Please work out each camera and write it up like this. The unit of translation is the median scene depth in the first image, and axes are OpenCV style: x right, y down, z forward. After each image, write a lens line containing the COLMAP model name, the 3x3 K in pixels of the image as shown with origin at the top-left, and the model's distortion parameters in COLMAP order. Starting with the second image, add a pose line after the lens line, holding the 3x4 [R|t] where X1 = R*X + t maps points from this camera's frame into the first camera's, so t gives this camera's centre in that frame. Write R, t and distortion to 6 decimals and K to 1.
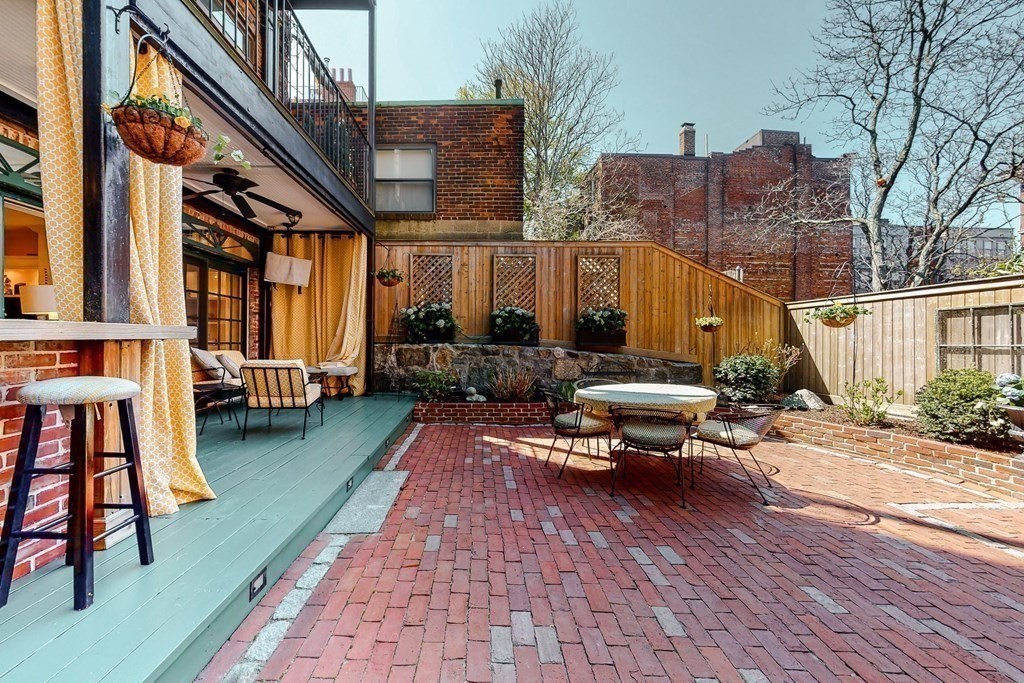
lens RADIAL K [[402.6, 0, 512.4], [0, 402.6, 342.4], [0, 0, 1]] dist [-0.000467, -0.000033]
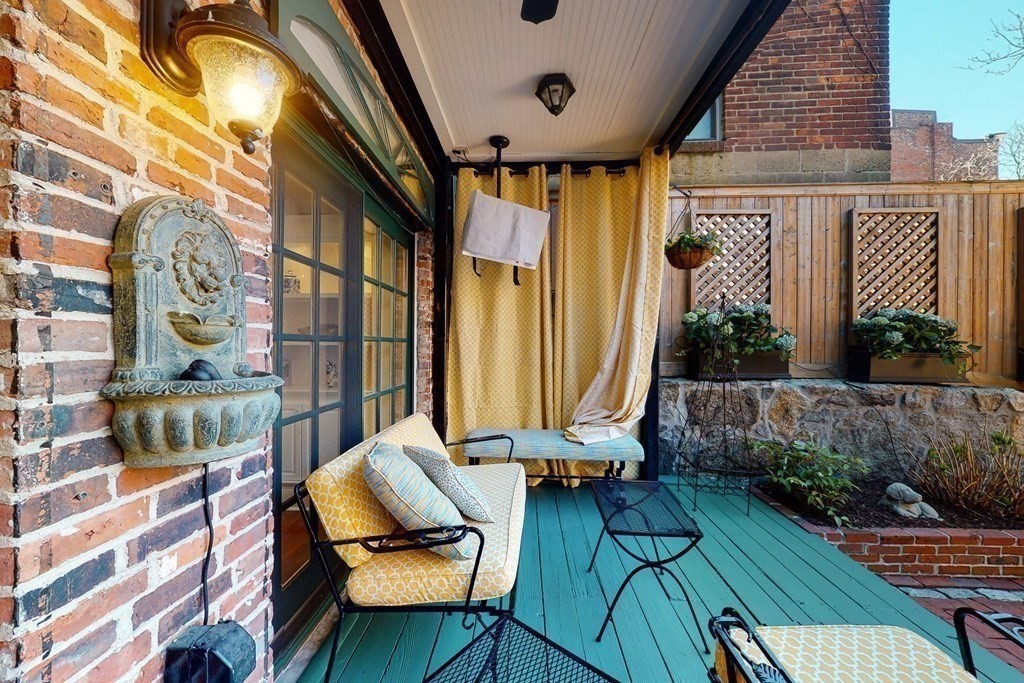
lens RADIAL K [[362.7, 0, 514.3], [0, 362.7, 341.7], [0, 0, 1]] dist [-0.009621, -0.000169]
pose [[0.997876, -0.000715, -0.065142, -0.473558], [0.000280, 0.999978, -0.006684, -0.043897], [0.065145, 0.006651, 0.997854, 0.523089]]
